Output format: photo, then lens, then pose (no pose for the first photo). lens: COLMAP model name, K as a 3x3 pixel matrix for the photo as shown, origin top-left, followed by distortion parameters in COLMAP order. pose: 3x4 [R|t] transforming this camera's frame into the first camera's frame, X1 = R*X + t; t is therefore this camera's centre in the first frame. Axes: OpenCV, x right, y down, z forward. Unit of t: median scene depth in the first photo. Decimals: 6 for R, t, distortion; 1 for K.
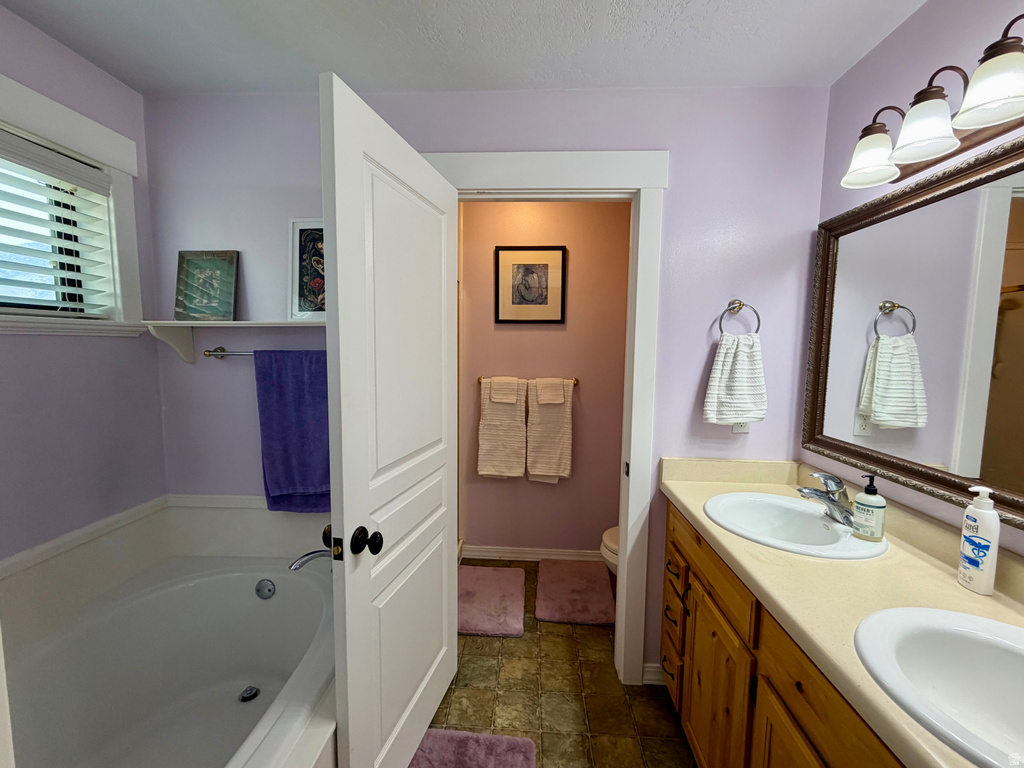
lens RADIAL K [[416.8, 0, 511.5], [0, 416.8, 383.3], [0, 0, 1]] dist [0.002729, -0.000331]
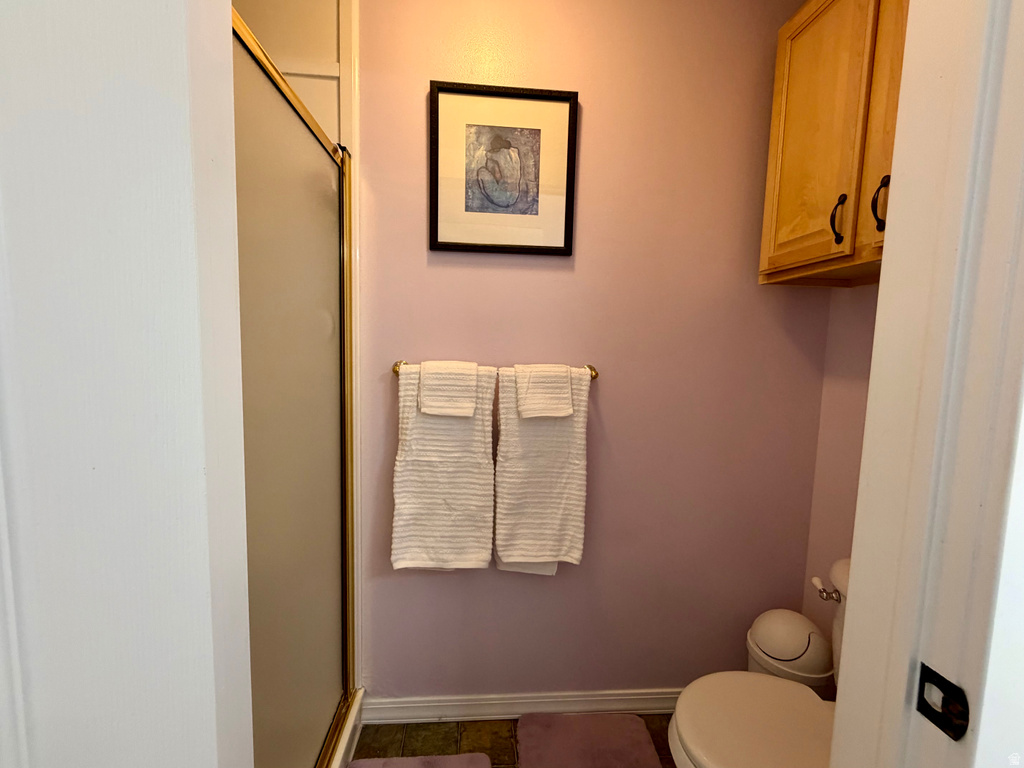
lens RADIAL K [[416.8, 0, 504.9], [0, 416.8, 382.0], [0, 0, 1]] dist [0.002729, -0.000331]
pose [[0.993089, 0.002416, 0.117337, -0.009404], [-0.002793, 0.999991, 0.003052, 0.006686], [-0.117329, -0.003359, 0.993087, 0.522057]]
